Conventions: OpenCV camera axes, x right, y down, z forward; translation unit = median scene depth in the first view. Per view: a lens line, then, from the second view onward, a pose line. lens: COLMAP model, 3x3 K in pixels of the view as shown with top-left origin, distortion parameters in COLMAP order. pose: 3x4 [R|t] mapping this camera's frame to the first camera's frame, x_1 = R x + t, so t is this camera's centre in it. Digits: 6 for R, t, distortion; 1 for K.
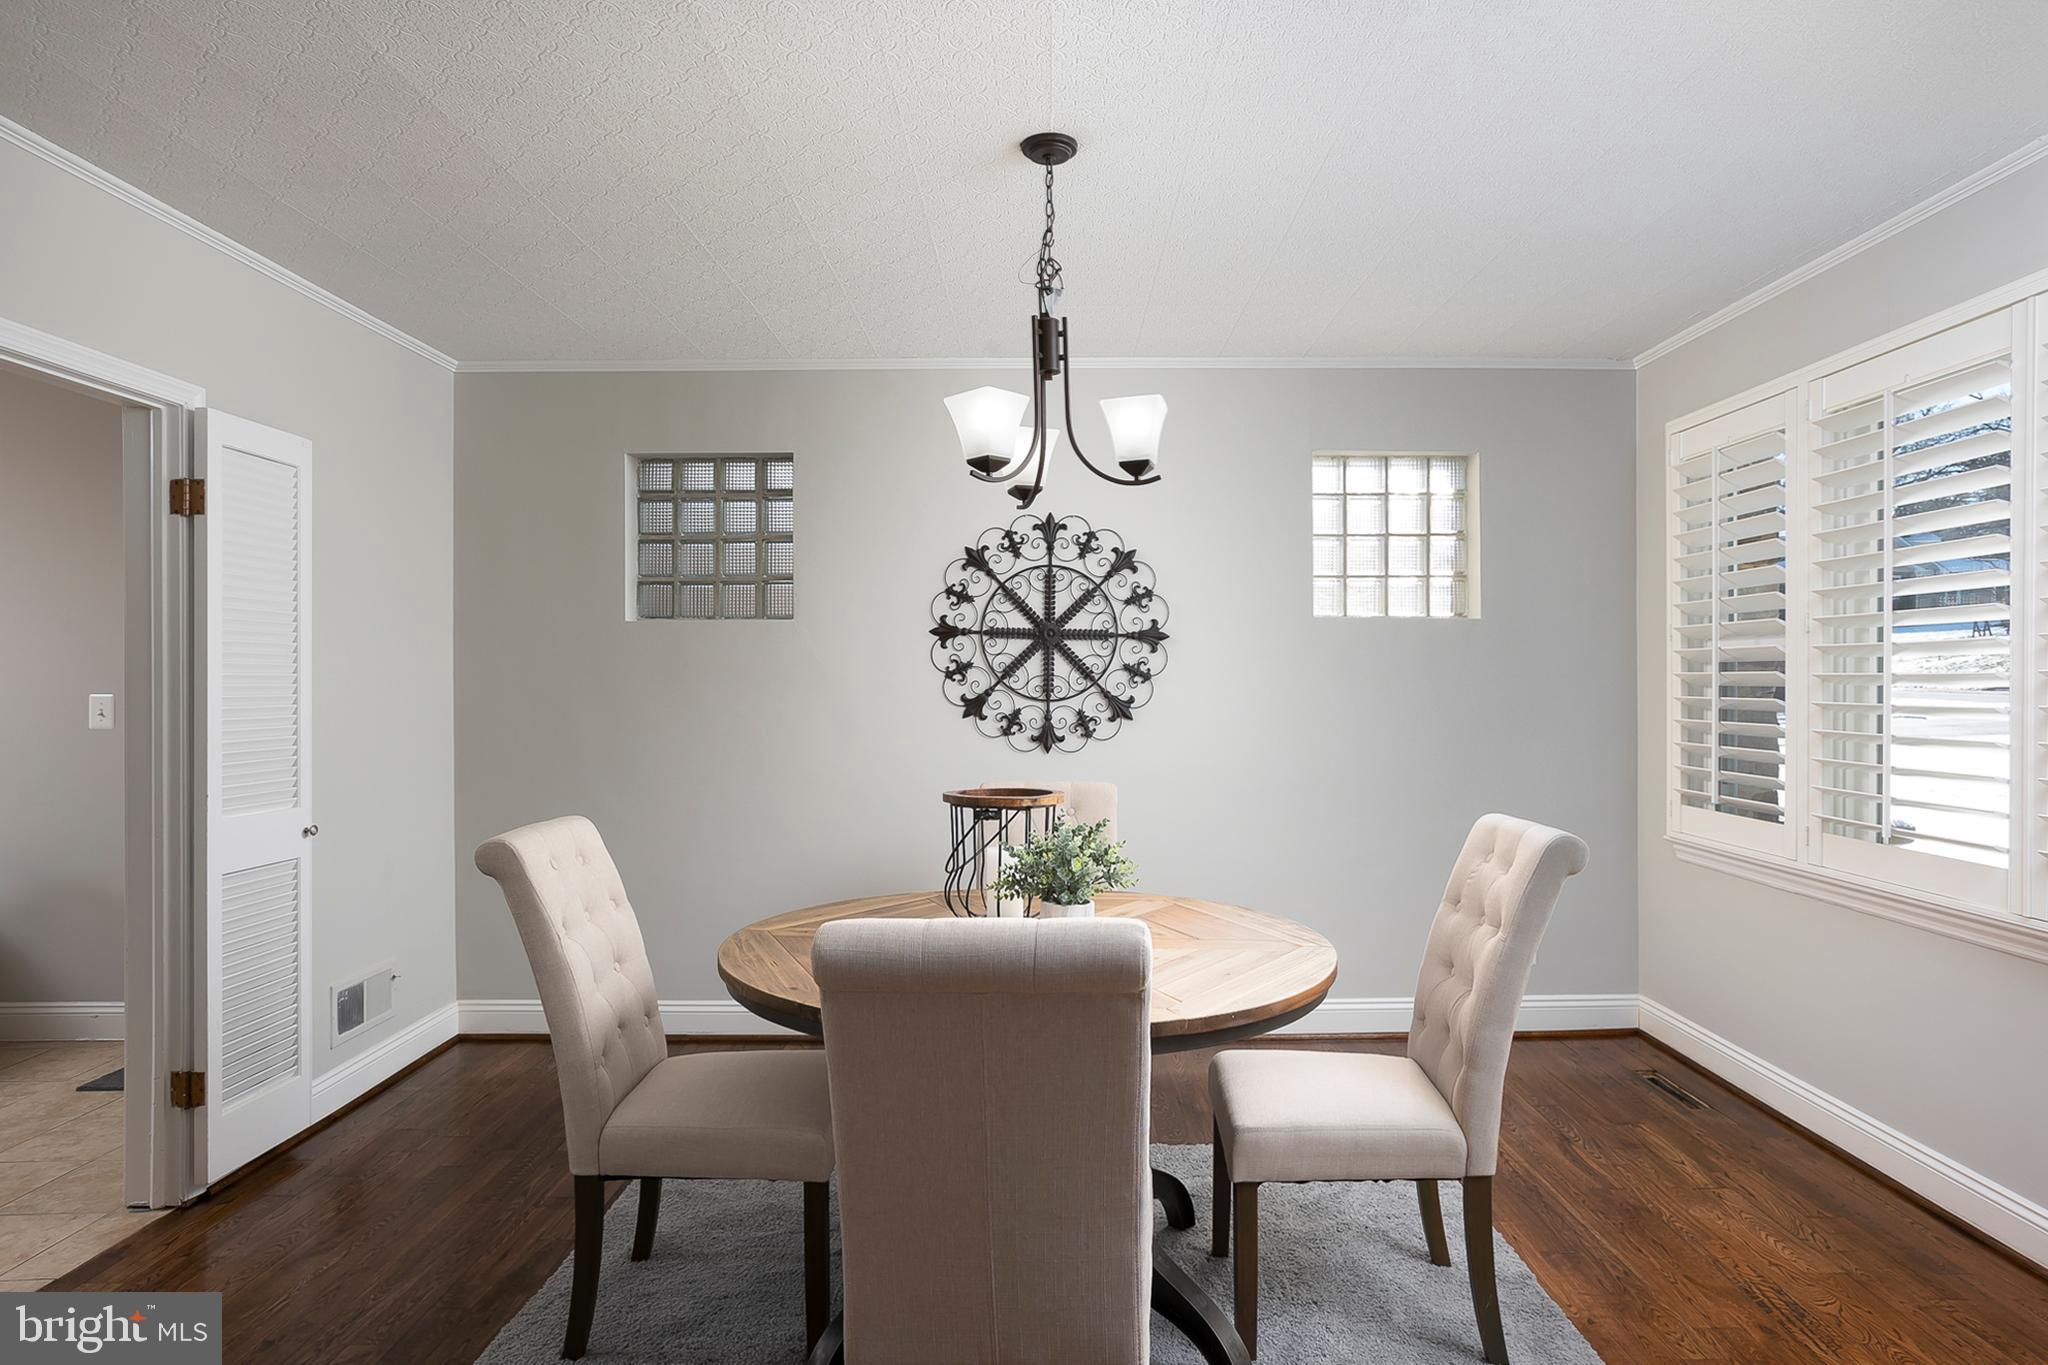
lens RADIAL K [[1055.9, 0, 1026.3], [0, 1055.9, 679.9], [0, 0, 1]] dist [-0.010924, 0.000592]
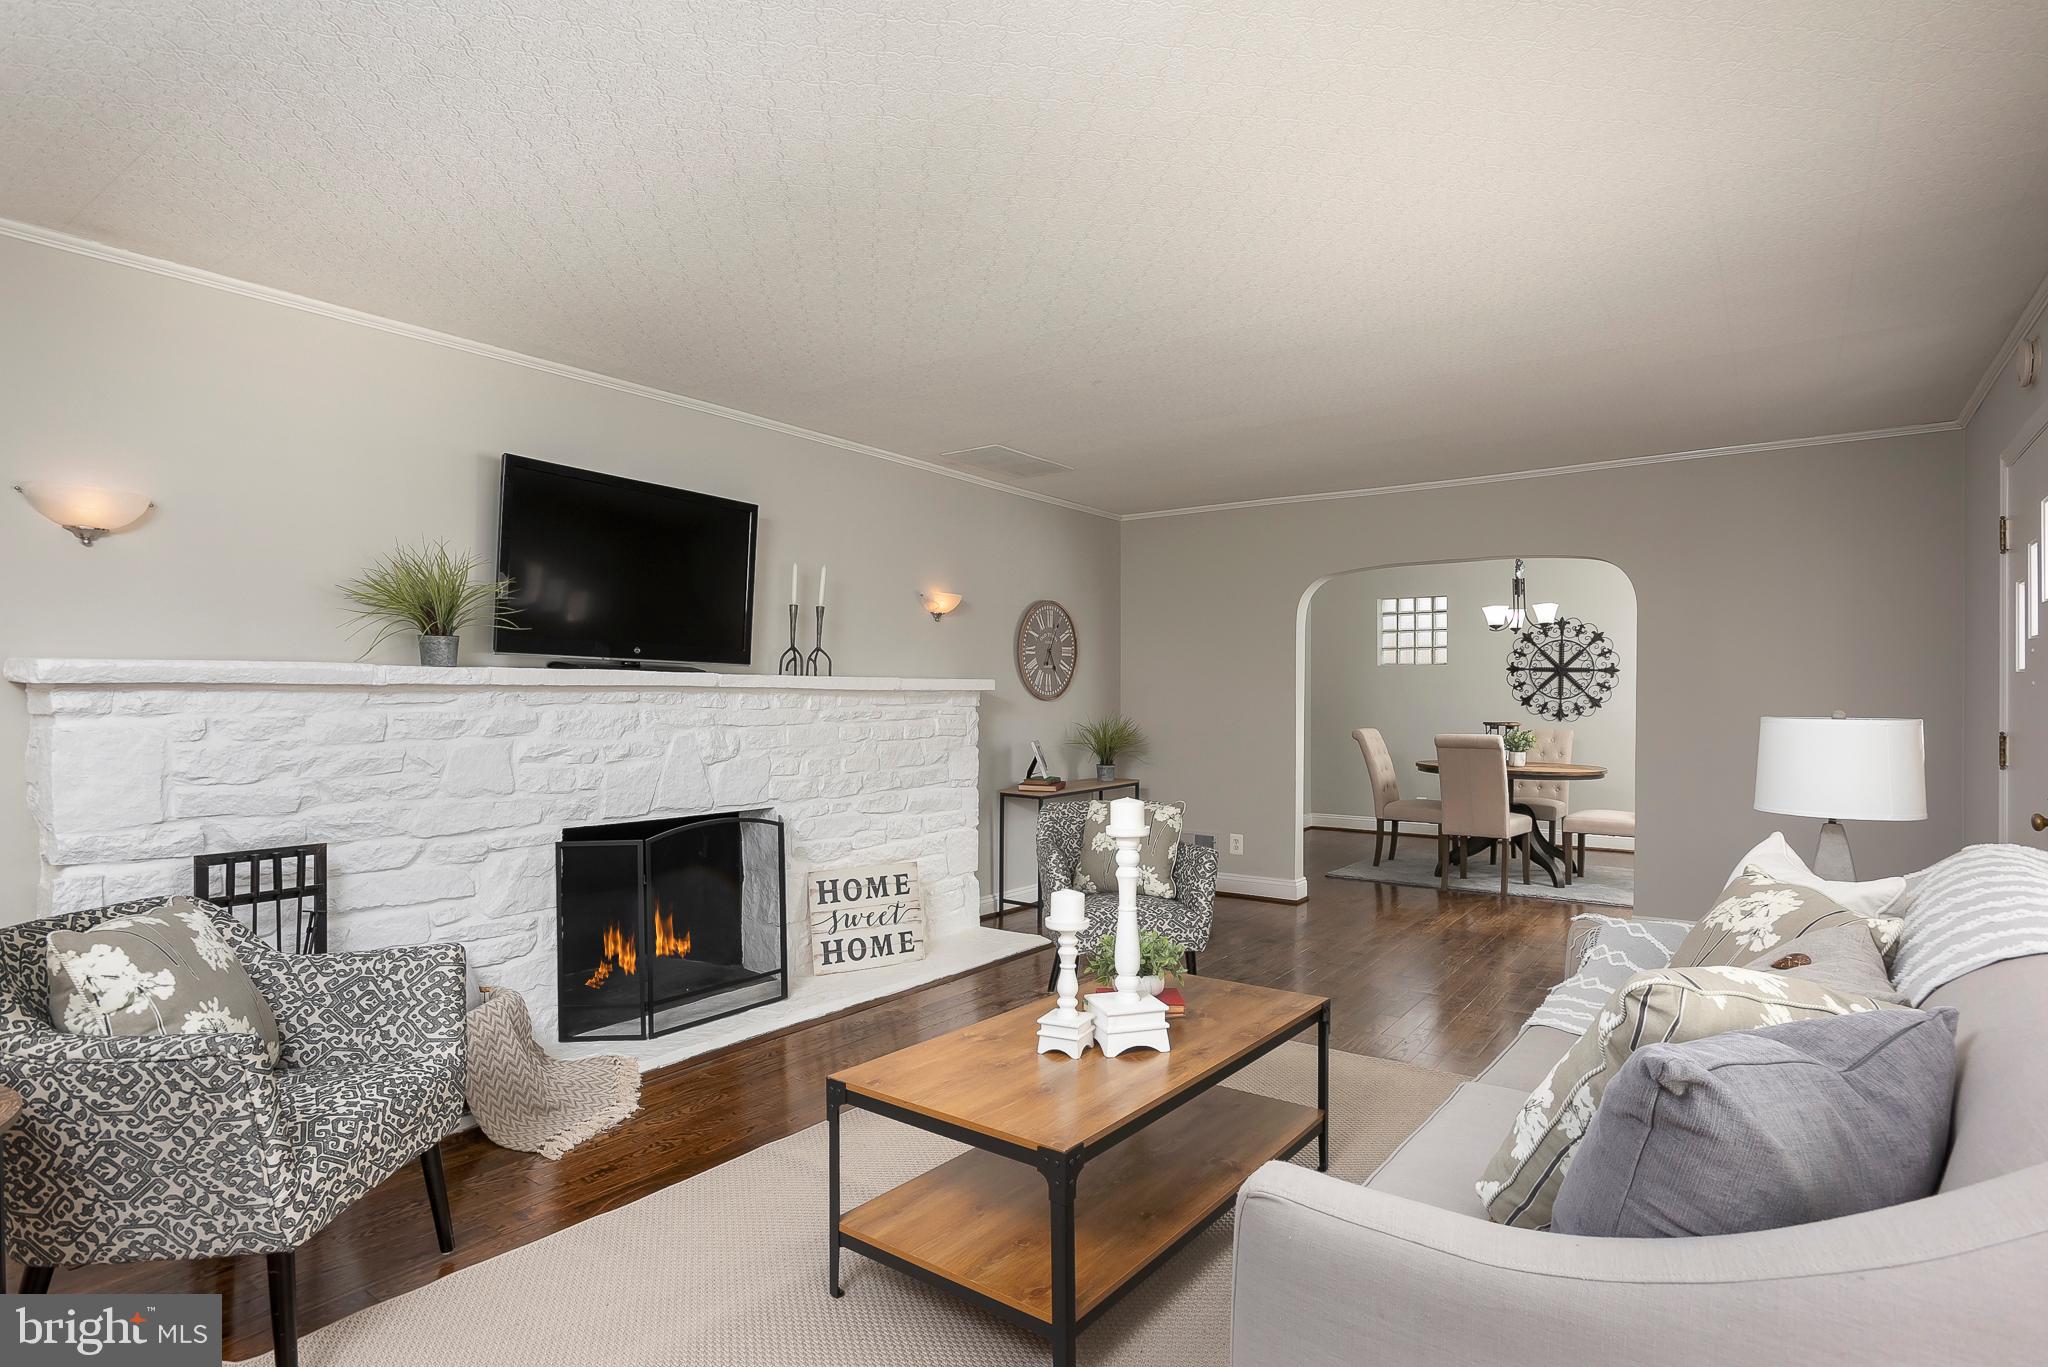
lens RADIAL K [[1055.9, 0, 1034.5], [0, 1055.9, 691.5], [0, 0, 1]] dist [-0.010924, 0.000592]
pose [[0.802719, 0.002077, -0.596354, 0.469447], [0.005584, 0.999924, 0.010999, -0.027769], [0.596332, -0.012160, 0.802646, -1.531750]]
